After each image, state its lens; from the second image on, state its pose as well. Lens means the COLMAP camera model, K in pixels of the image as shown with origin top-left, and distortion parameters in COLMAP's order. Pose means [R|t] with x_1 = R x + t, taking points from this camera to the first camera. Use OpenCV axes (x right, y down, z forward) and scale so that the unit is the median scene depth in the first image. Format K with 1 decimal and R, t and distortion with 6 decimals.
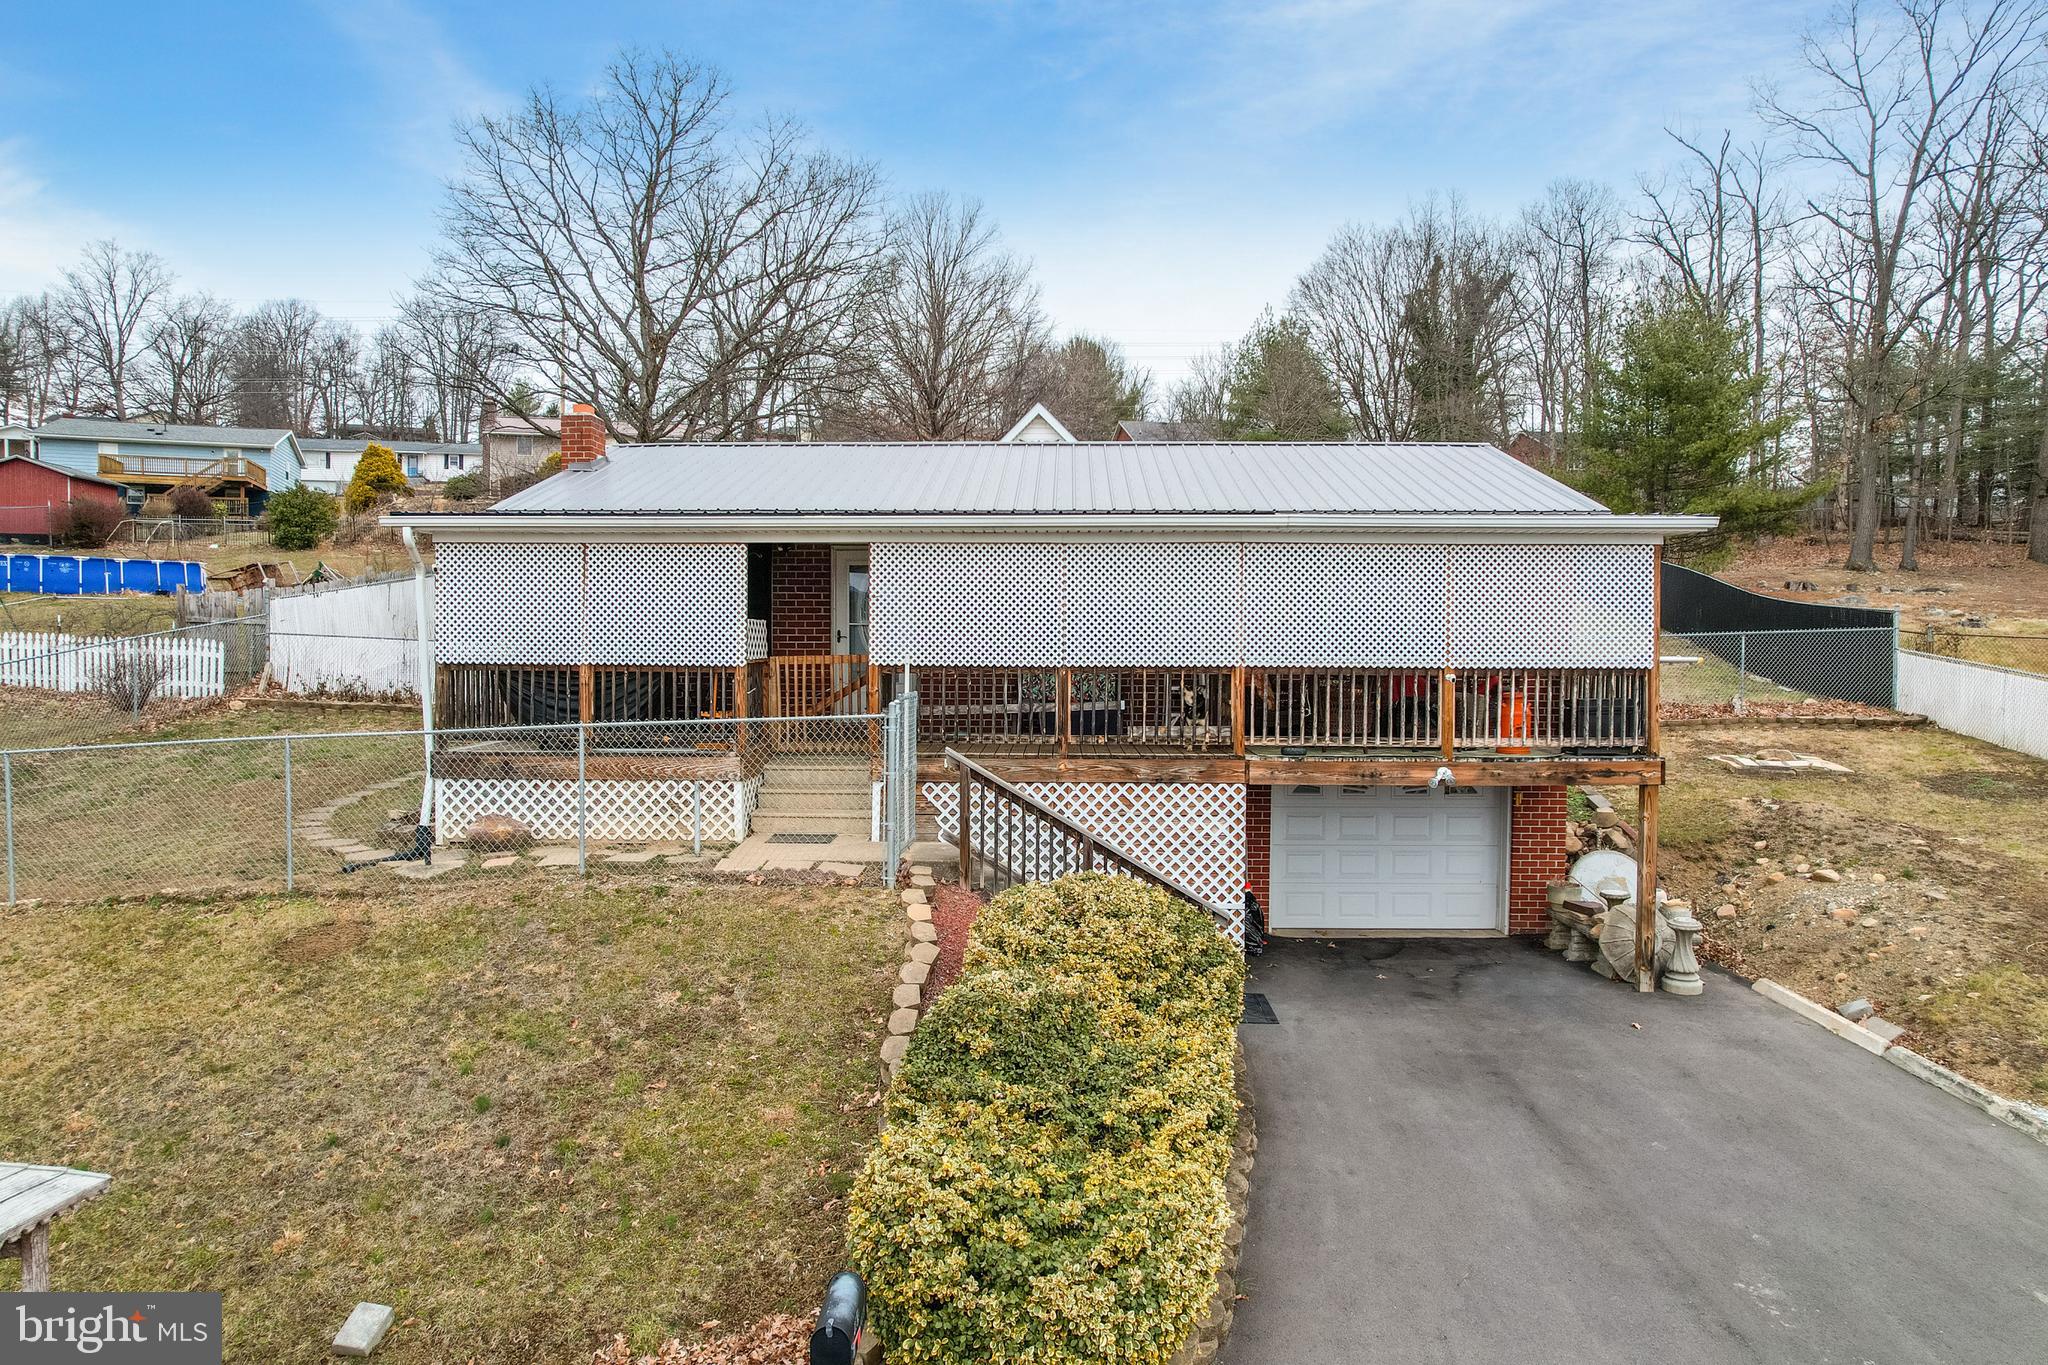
lens RADIAL K [[1311.5, 0, 1030.6], [0, 1311.5, 684.8], [0, 0, 1]] dist [-0.086209, 0.081034]
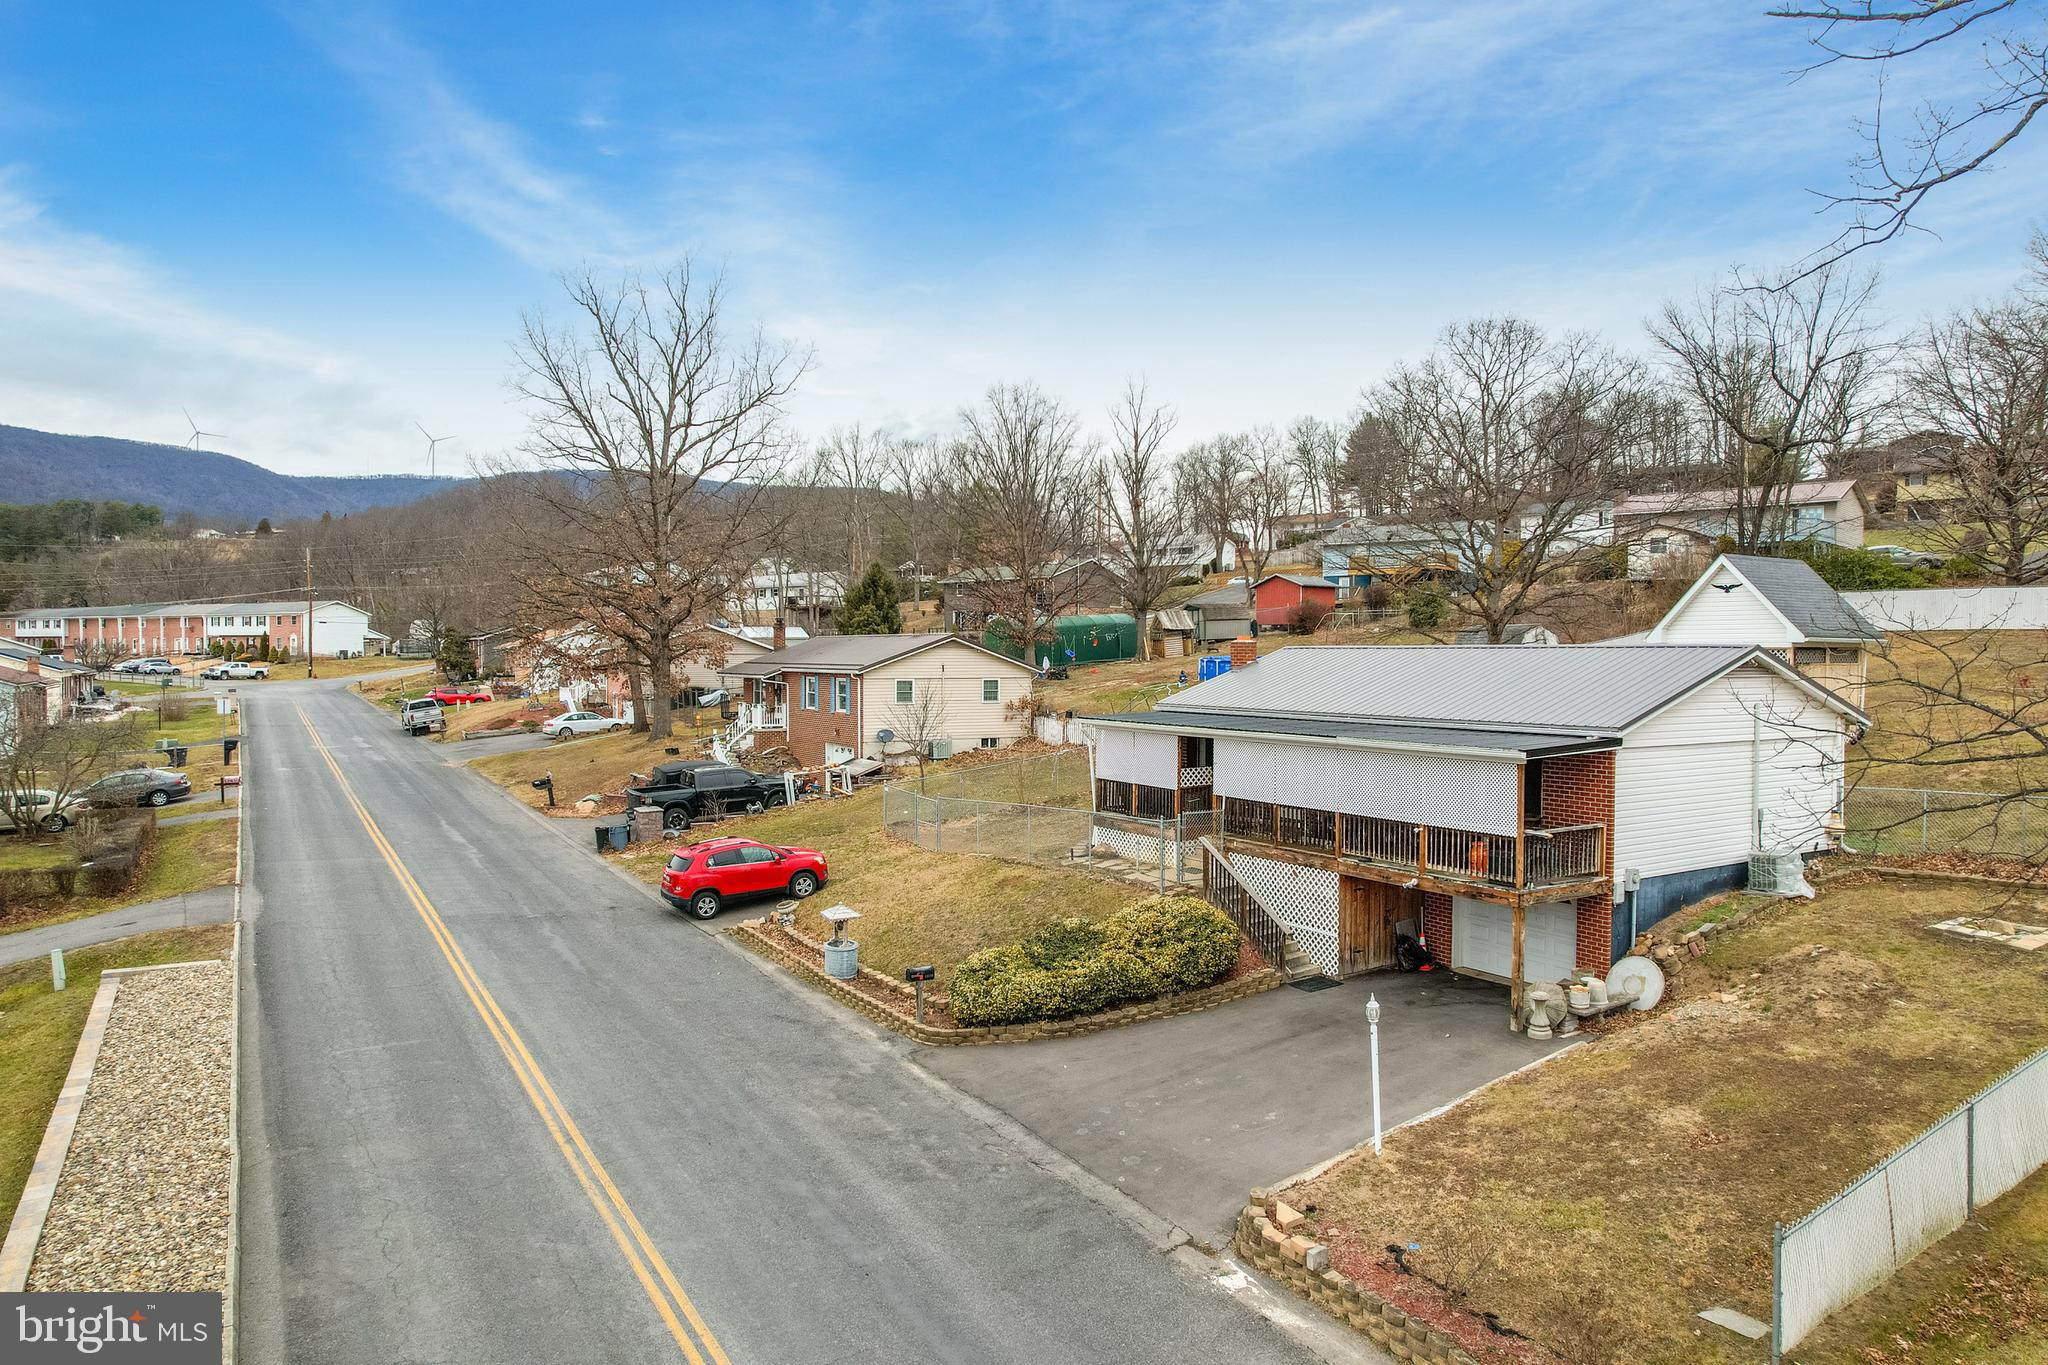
lens RADIAL K [[1311.8, 0, 1031.3], [0, 1311.8, 676.9], [0, 0, 1]] dist [-0.076963, 0.071110]
pose [[0.551278, 0.012567, -0.834227, 1.519543], [-0.023616, 0.999721, -0.000546, -0.202379], [0.833987, 0.020002, 0.551421, -0.450109]]
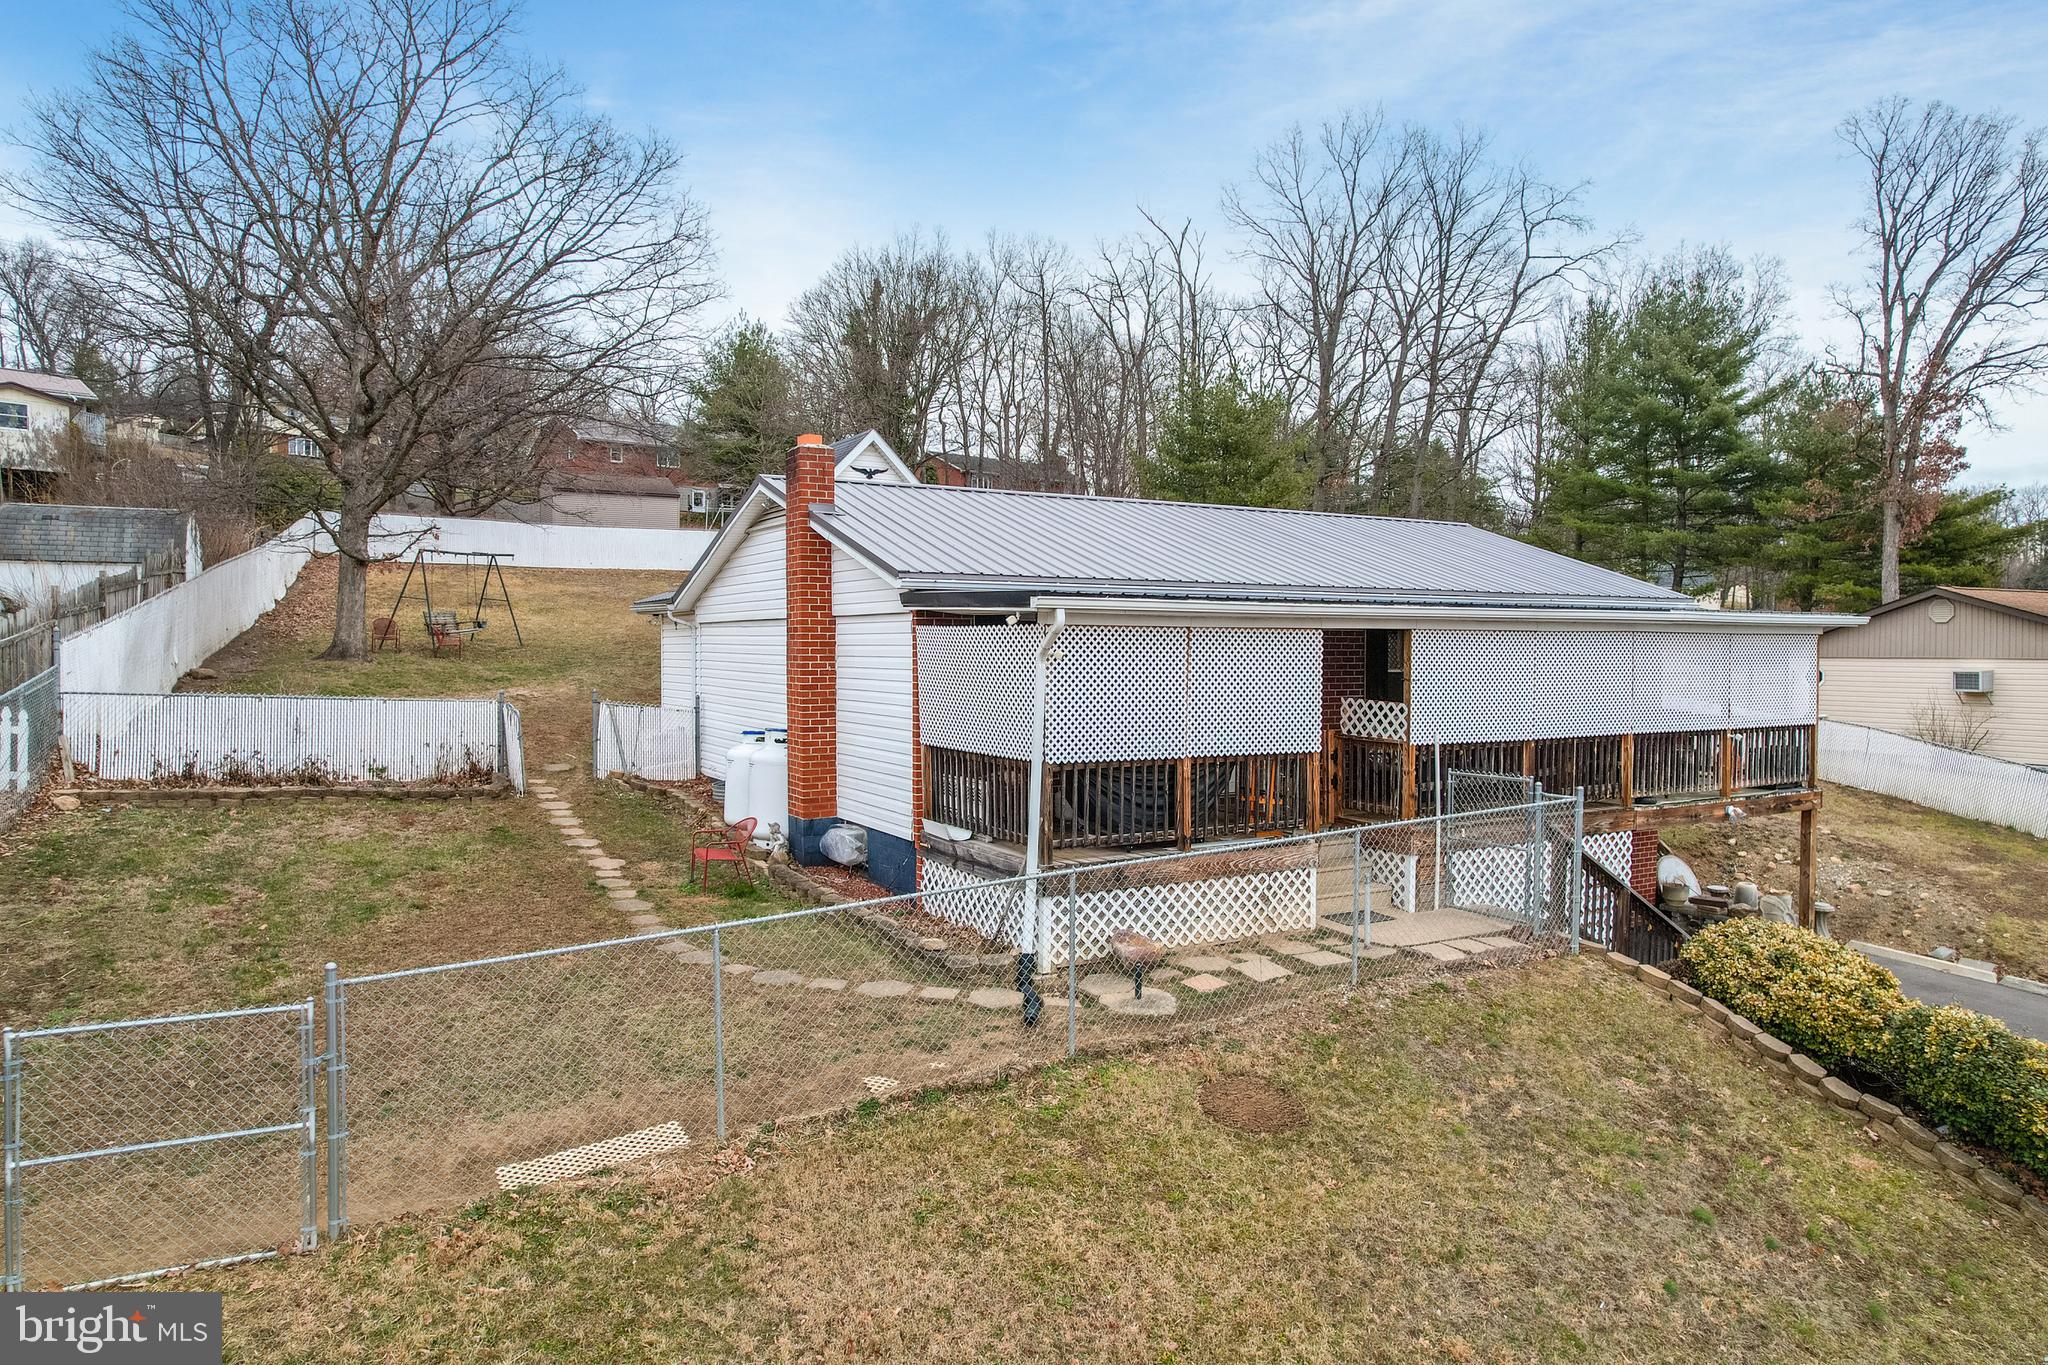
lens RADIAL K [[1311.8, 0, 1031.3], [0, 1311.8, 676.9], [0, 0, 1]] dist [-0.076963, 0.071110]
pose [[0.852746, -0.013855, 0.522142, -0.934824], [0.014978, 0.999886, 0.002069, -0.077545], [-0.522111, 0.006056, 0.852856, 0.264241]]
